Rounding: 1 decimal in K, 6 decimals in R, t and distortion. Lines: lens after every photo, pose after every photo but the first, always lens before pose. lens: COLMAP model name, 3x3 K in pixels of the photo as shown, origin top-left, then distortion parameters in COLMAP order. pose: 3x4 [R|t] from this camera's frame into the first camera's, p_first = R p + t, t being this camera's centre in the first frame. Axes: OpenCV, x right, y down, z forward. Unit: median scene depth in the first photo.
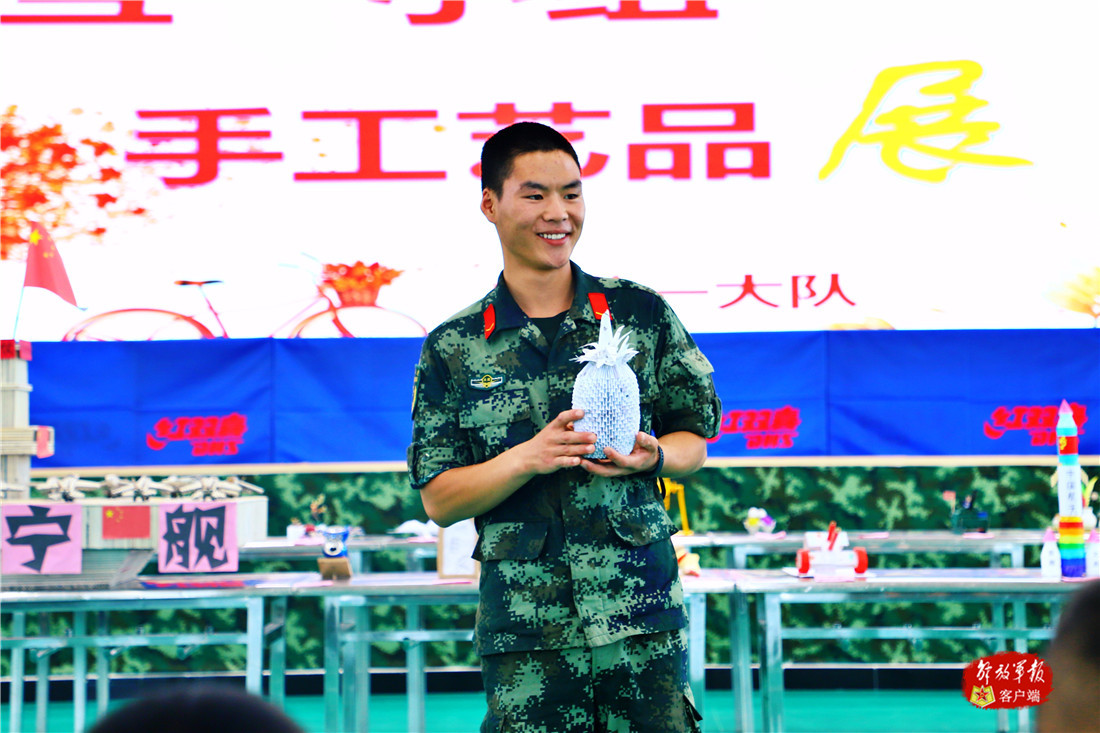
lens RADIAL K [[2795.2, 0, 565.6], [0, 2795.2, 289.3], [0, 0, 1]] dist [0.336693, 0.366014]
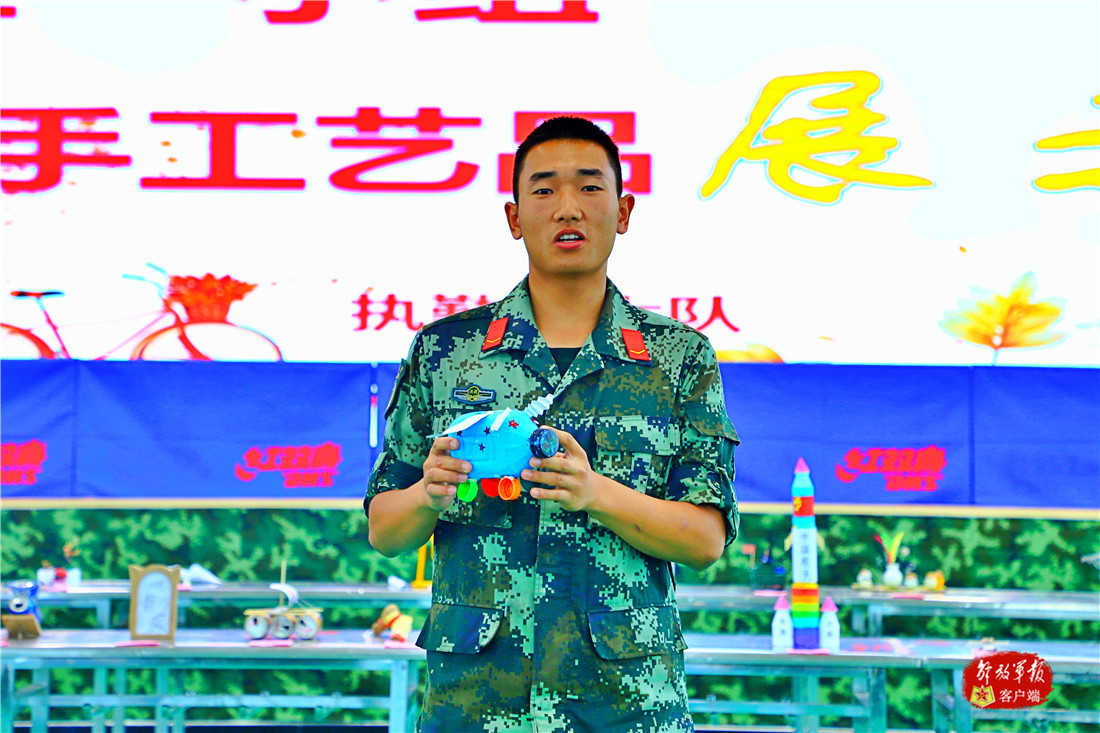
lens RADIAL K [[2991.8, 0, 486.8], [0, 2991.8, 257.6], [0, 0, 1]] dist [0.397131, 0.207107]
pose [[0.999683, 0.018613, -0.016964, 0.036587], [-0.018810, 0.999757, -0.011523, -0.005788], [0.016746, 0.011839, 0.999790, -0.000875]]
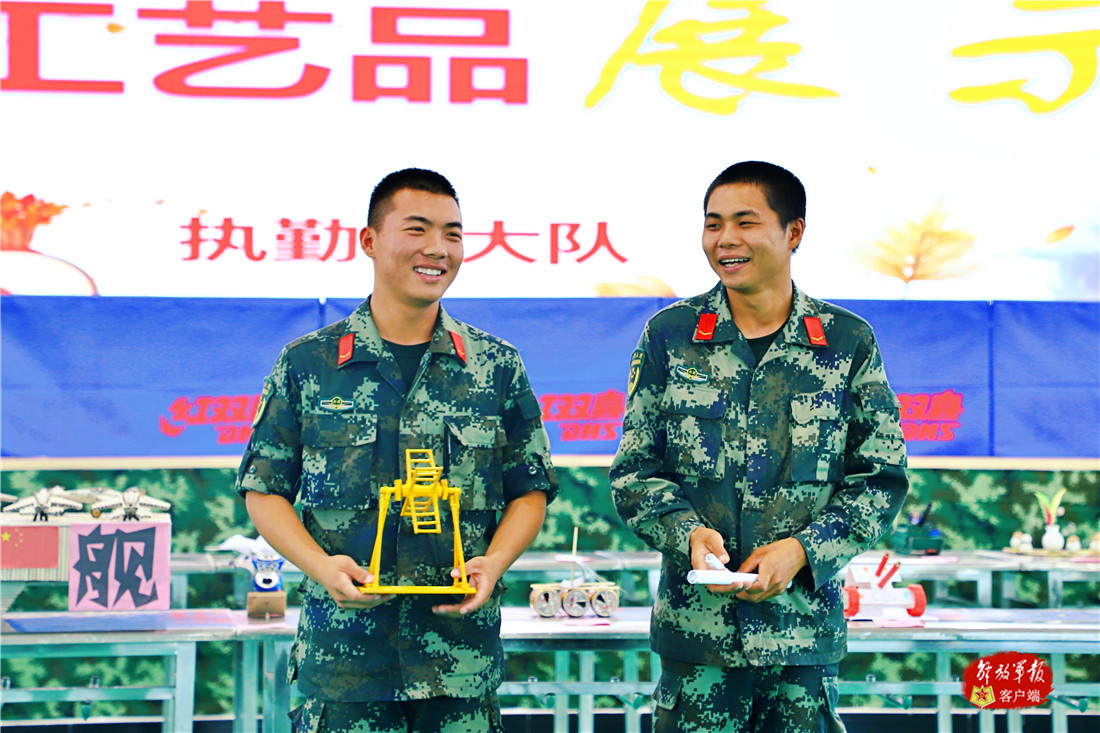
lens RADIAL K [[3434.3, 0, 571.3], [0, 3434.3, 257.3], [0, 0, 1]] dist [0.438711, 1.566459]
pose [[0.989172, 0.021073, 0.145240, -0.059910], [-0.022628, 0.999703, 0.009062, -0.004357], [-0.145006, -0.012251, 0.989355, 0.006328]]
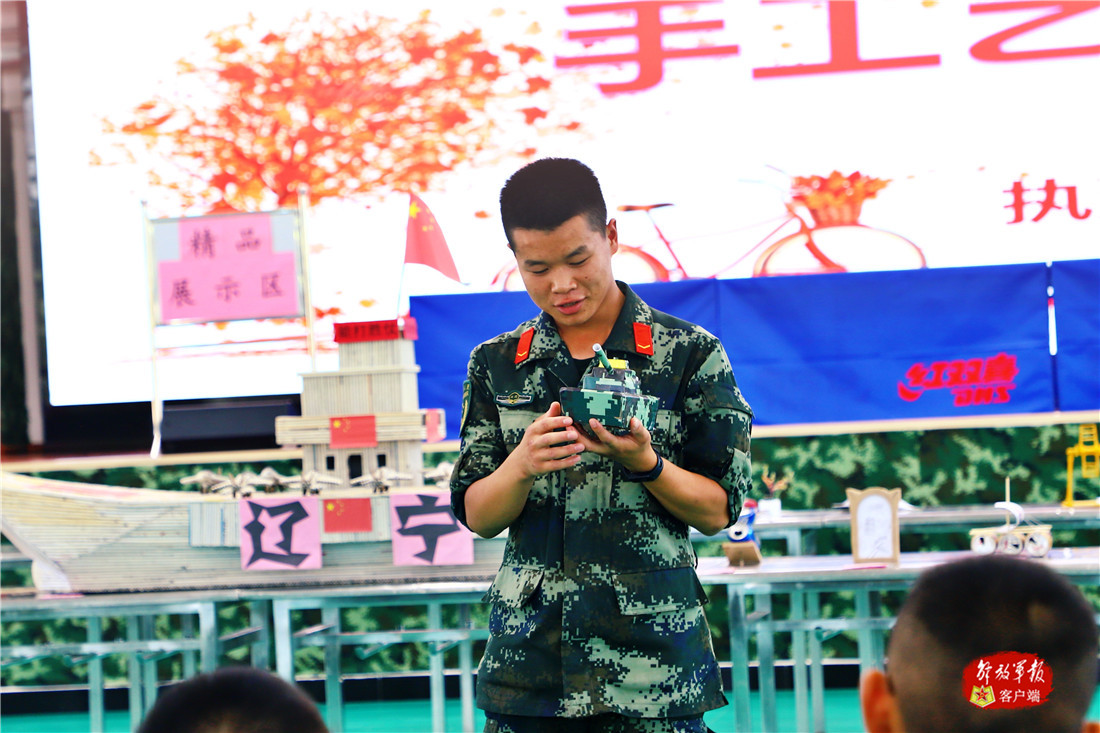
lens RADIAL K [[3614.7, 0, 441.6], [0, 3614.7, 342.9], [0, 0, 1]] dist [0.555893, -1.257586]
pose [[0.978643, -0.040155, -0.201606, 0.027683], [0.049607, 0.997883, 0.042047, -0.010661], [0.199491, -0.051150, 0.978564, -0.079653]]
